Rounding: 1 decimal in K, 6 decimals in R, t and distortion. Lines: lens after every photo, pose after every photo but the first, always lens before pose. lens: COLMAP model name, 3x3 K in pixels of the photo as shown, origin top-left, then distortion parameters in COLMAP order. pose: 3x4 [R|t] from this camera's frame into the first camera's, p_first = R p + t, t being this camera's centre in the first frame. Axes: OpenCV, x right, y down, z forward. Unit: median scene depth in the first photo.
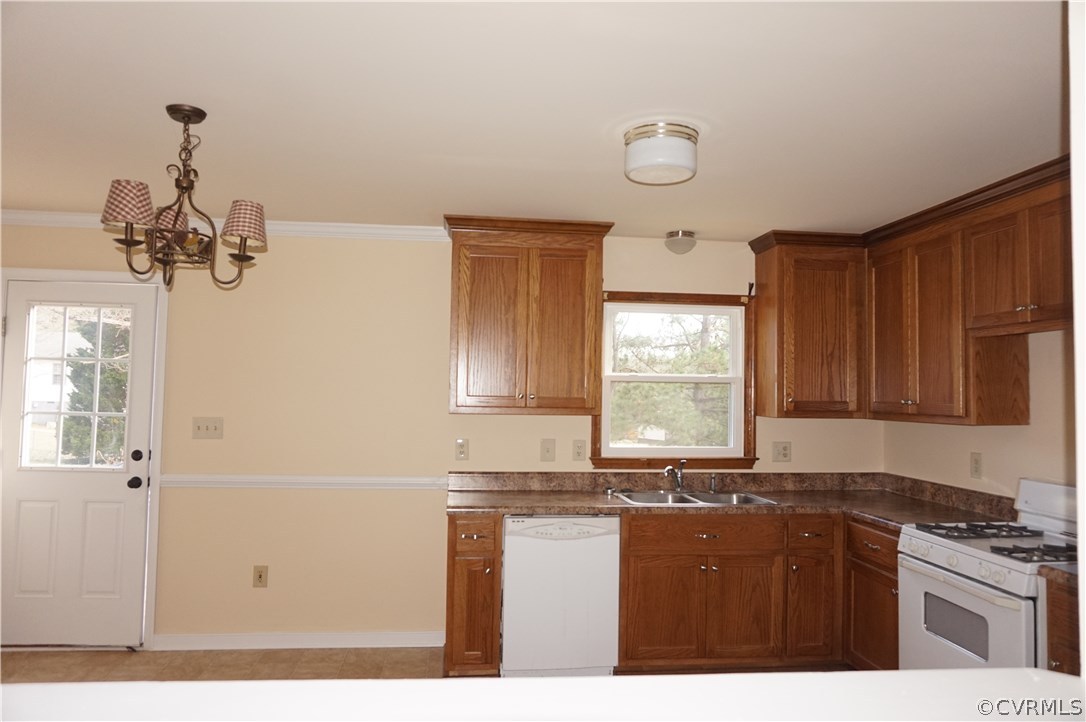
lens RADIAL K [[736.3, 0, 538.3], [0, 736.3, 357.2], [0, 0, 1]] dist [-0.049680, 0.024491]
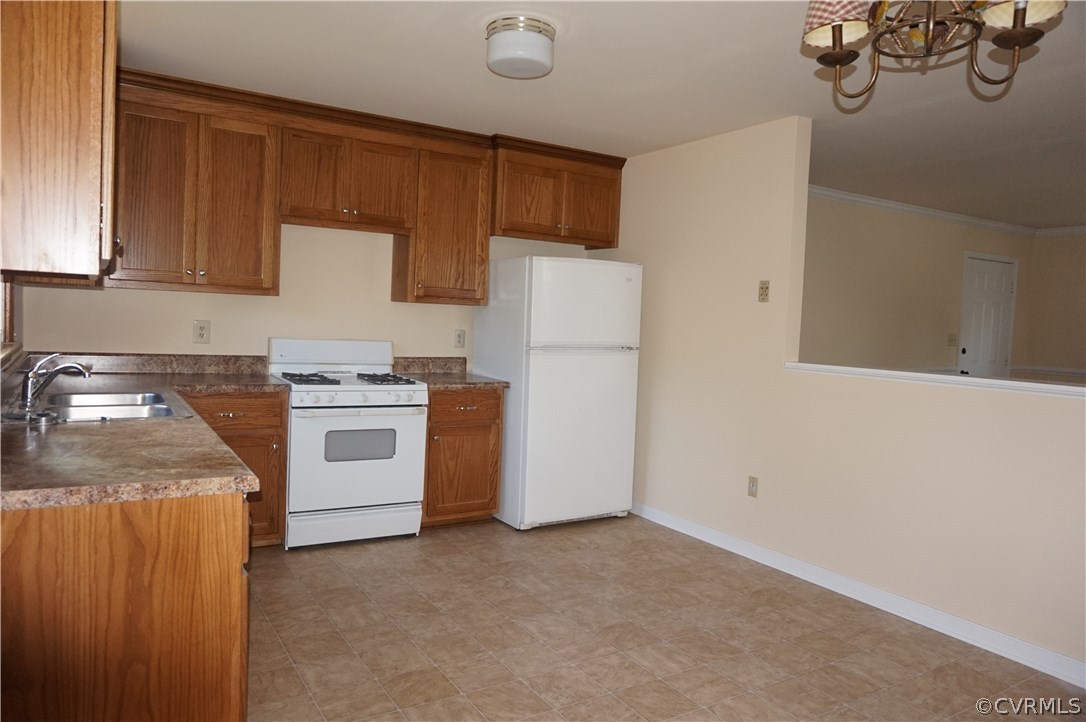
lens RADIAL K [[736.3, 0, 544.9], [0, 736.3, 357.7], [0, 0, 1]] dist [-0.049680, 0.024491]
pose [[-0.427341, -0.092126, 0.899384, -0.558360], [-0.101677, 0.993381, 0.053443, 0.070062], [-0.898355, -0.068608, -0.433880, 0.918781]]
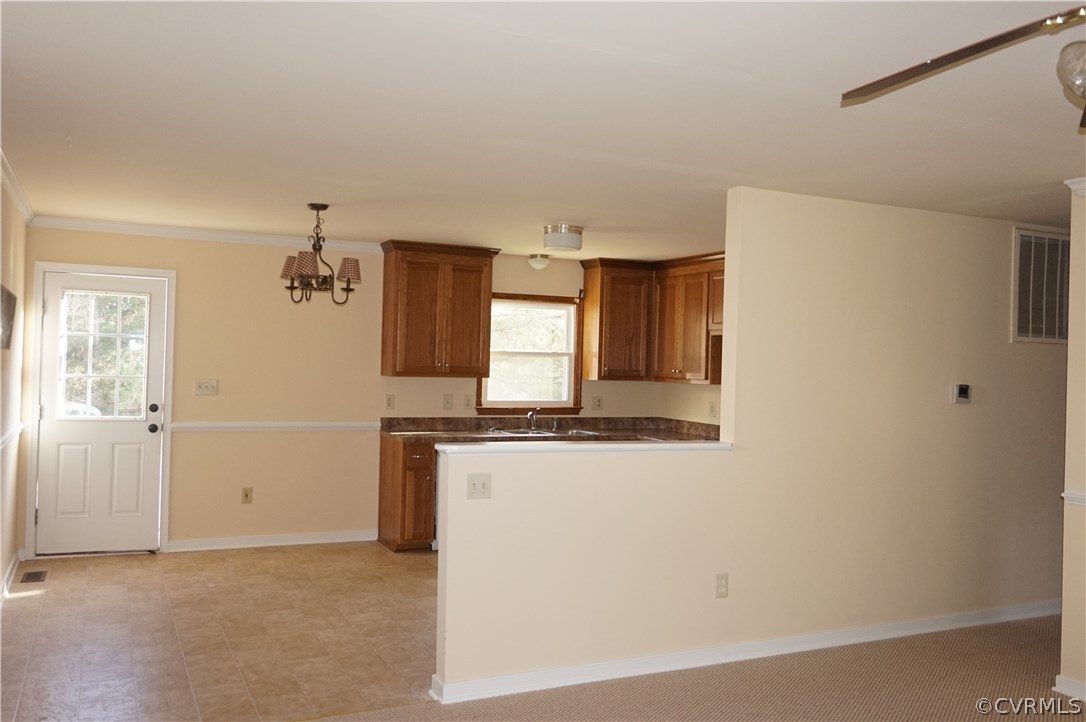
lens RADIAL K [[915.9, 0, 549.7], [0, 915.9, 361.4], [0, 0, 1]] dist [-0.005094, 0.015732]
pose [[0.941678, 0.008710, 0.336403, -0.421942], [-0.027667, 0.998284, 0.051602, -0.054069], [-0.335377, -0.057900, 0.940303, -0.782296]]
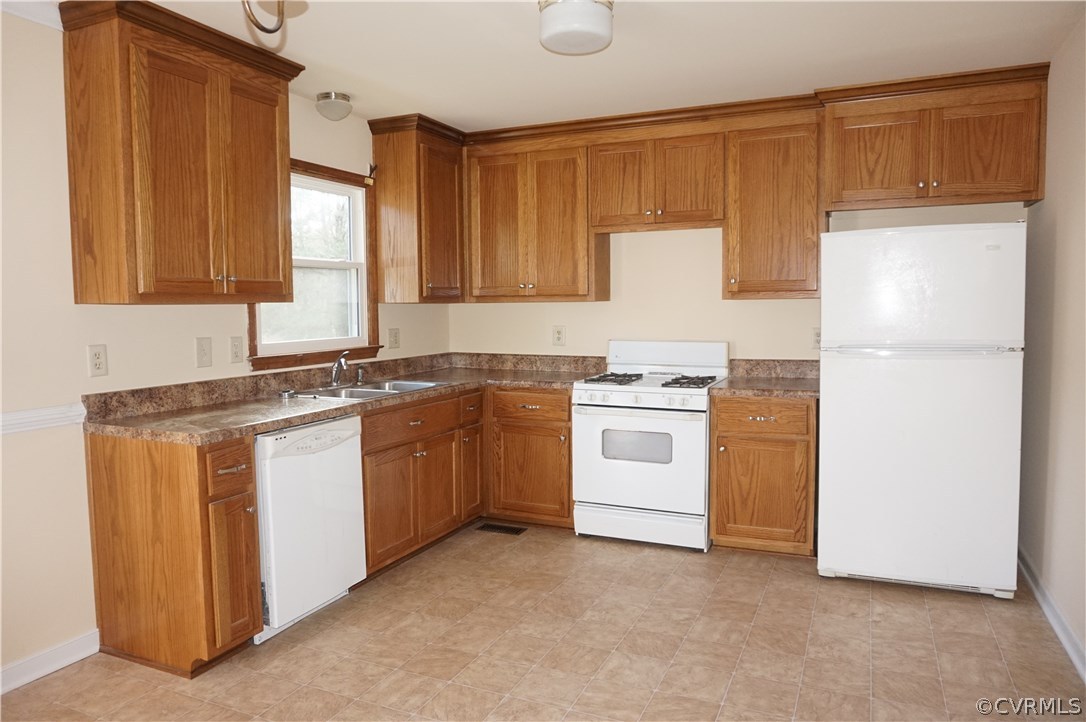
lens RADIAL K [[736.3, 0, 539.9], [0, 736.3, 361.6], [0, 0, 1]] dist [-0.049680, 0.024491]
pose [[0.510854, -0.086864, 0.855268, -0.478327], [-0.025542, 0.992909, 0.116099, 0.041190], [-0.859288, -0.081155, 0.505013, 0.337150]]
